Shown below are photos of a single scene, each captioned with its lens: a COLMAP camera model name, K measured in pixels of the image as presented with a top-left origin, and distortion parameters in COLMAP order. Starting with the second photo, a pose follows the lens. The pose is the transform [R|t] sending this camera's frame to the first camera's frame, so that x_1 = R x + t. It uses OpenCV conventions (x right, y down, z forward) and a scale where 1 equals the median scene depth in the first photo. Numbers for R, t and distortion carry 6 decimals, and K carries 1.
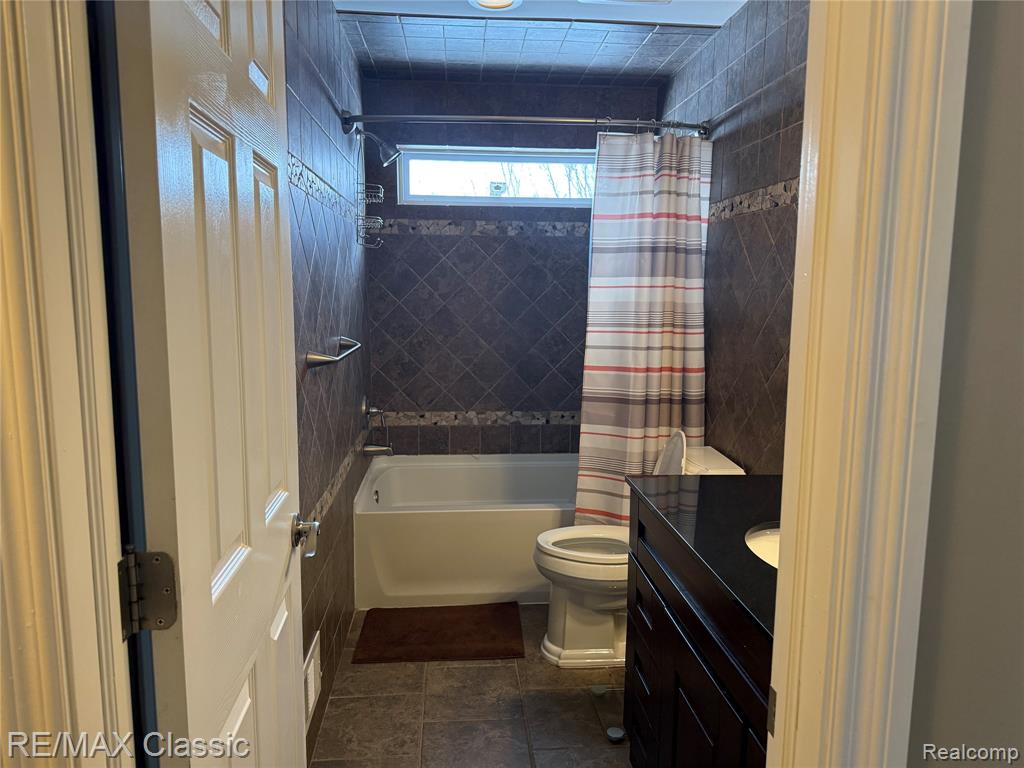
lens RADIAL K [[719.2, 0, 519.6], [0, 719.2, 380.7], [0, 0, 1]] dist [0.066943, -0.080091]
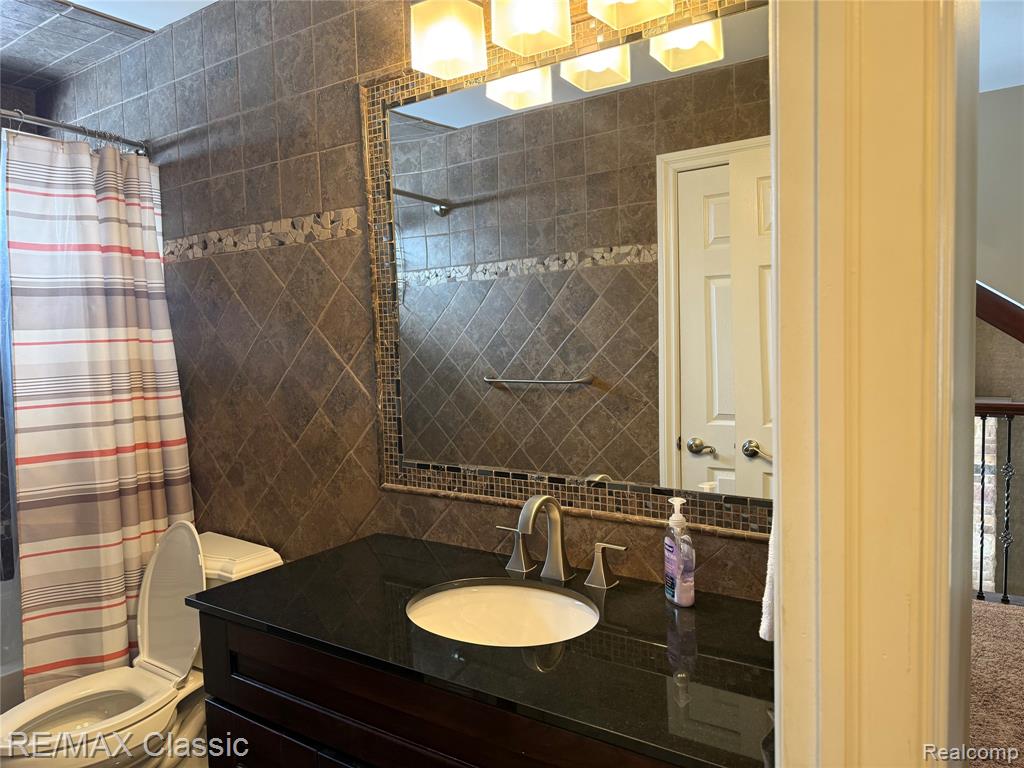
lens RADIAL K [[719.2, 0, 467.8], [0, 719.2, 385.5], [0, 0, 1]] dist [0.066943, -0.080091]
pose [[0.652108, -0.080495, 0.753840, -0.151076], [0.136853, 0.990511, -0.012617, -0.022859], [-0.745671, 0.111393, 0.656937, 0.221998]]
